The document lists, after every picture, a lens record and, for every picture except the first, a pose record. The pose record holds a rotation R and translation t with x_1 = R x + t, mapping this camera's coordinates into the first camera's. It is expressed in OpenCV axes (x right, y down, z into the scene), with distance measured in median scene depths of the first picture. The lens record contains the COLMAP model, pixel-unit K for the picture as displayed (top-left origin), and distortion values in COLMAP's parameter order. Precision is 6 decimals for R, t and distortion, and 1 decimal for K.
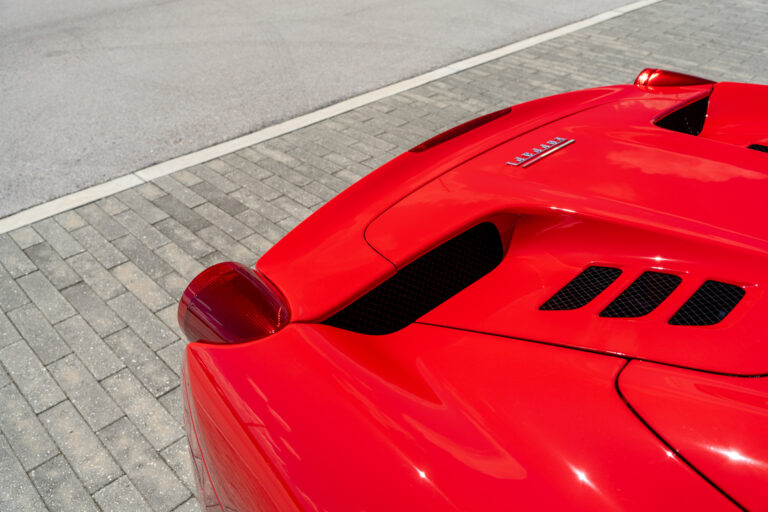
lens RADIAL K [[650.5, 0, 384.5], [0, 650.5, 256.3], [0, 0, 1]] dist [-0.008626, -0.002859]
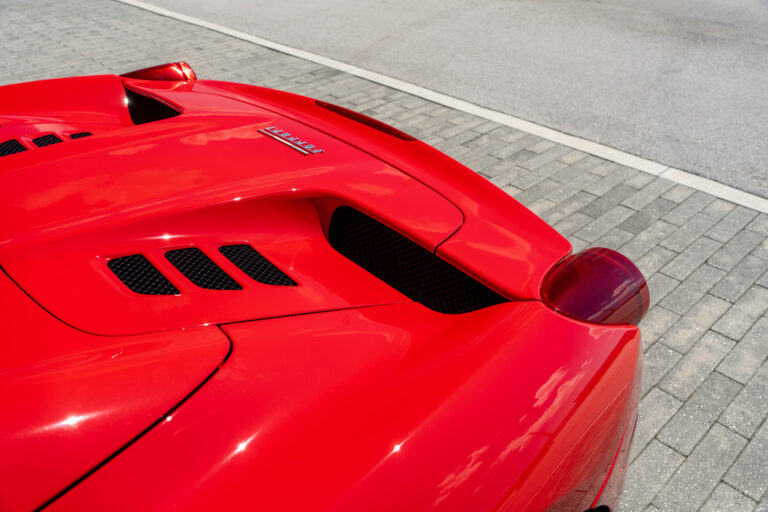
lens RADIAL K [[645.8, 0, 384.5], [0, 645.8, 255.8], [0, 0, 1]] dist [-0.013131, -0.001152]
pose [[-0.026058, 0.554150, -0.832009, 0.575130], [-0.543488, 0.690687, 0.477045, -0.292528], [0.839012, 0.464618, 0.283176, 0.449232]]
